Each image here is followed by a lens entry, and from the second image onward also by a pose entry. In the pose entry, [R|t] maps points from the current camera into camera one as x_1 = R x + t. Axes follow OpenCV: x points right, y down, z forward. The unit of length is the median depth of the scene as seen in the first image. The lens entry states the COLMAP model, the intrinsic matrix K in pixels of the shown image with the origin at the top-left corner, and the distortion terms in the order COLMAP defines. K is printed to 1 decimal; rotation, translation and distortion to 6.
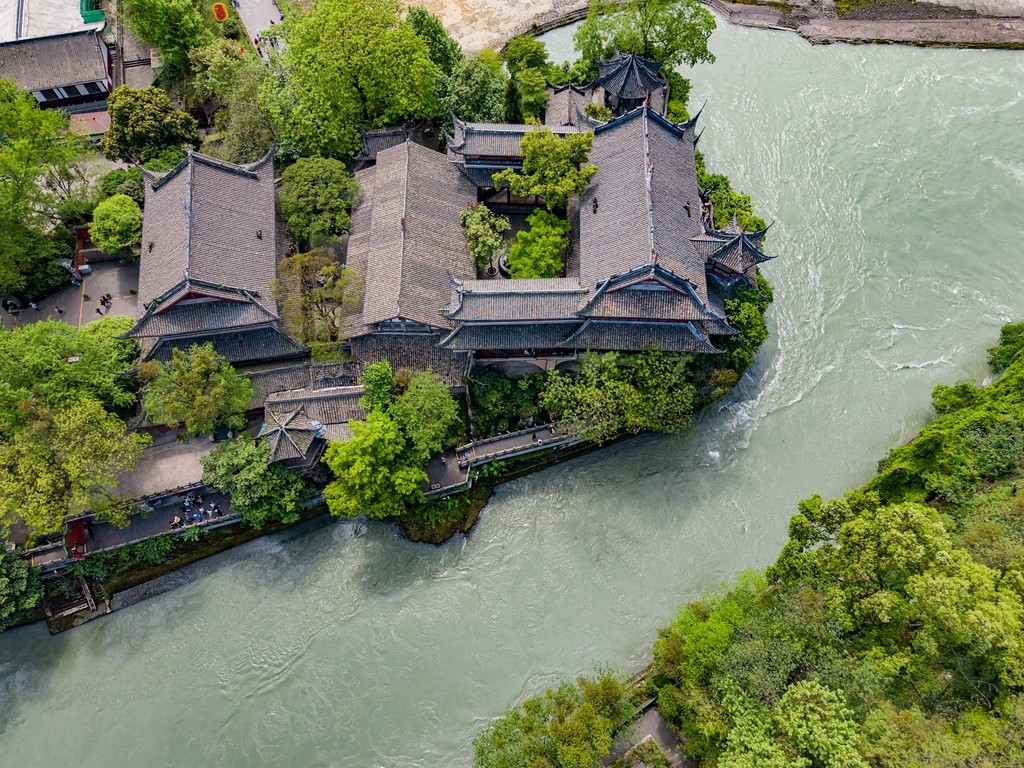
lens RADIAL K [[719.4, 0, 512.0], [0, 719.4, 384.0], [0, 0, 1]] dist [0.000208, -0.004456]
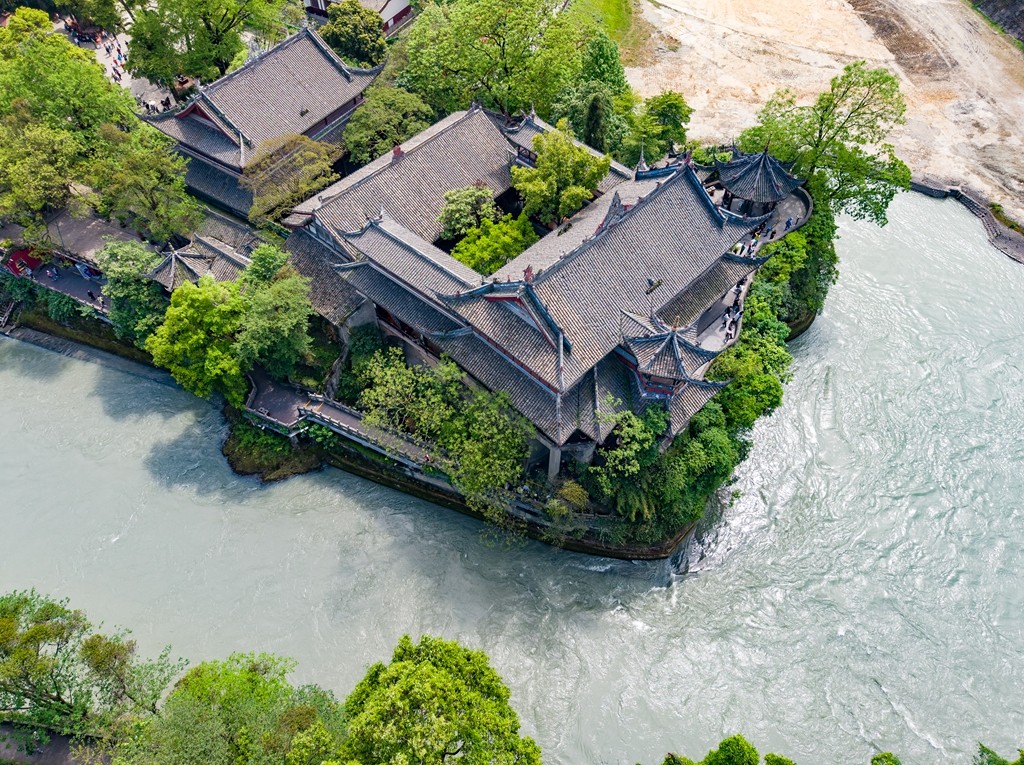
lens RADIAL K [[719.4, 0, 512.0], [0, 719.4, 382.5], [0, 0, 1]] dist [0.000208, -0.004456]
pose [[0.737880, 0.530142, -0.417711, 0.506825], [-0.608485, 0.790305, -0.071856, -0.010010], [0.292025, 0.307192, 0.905734, 0.278053]]
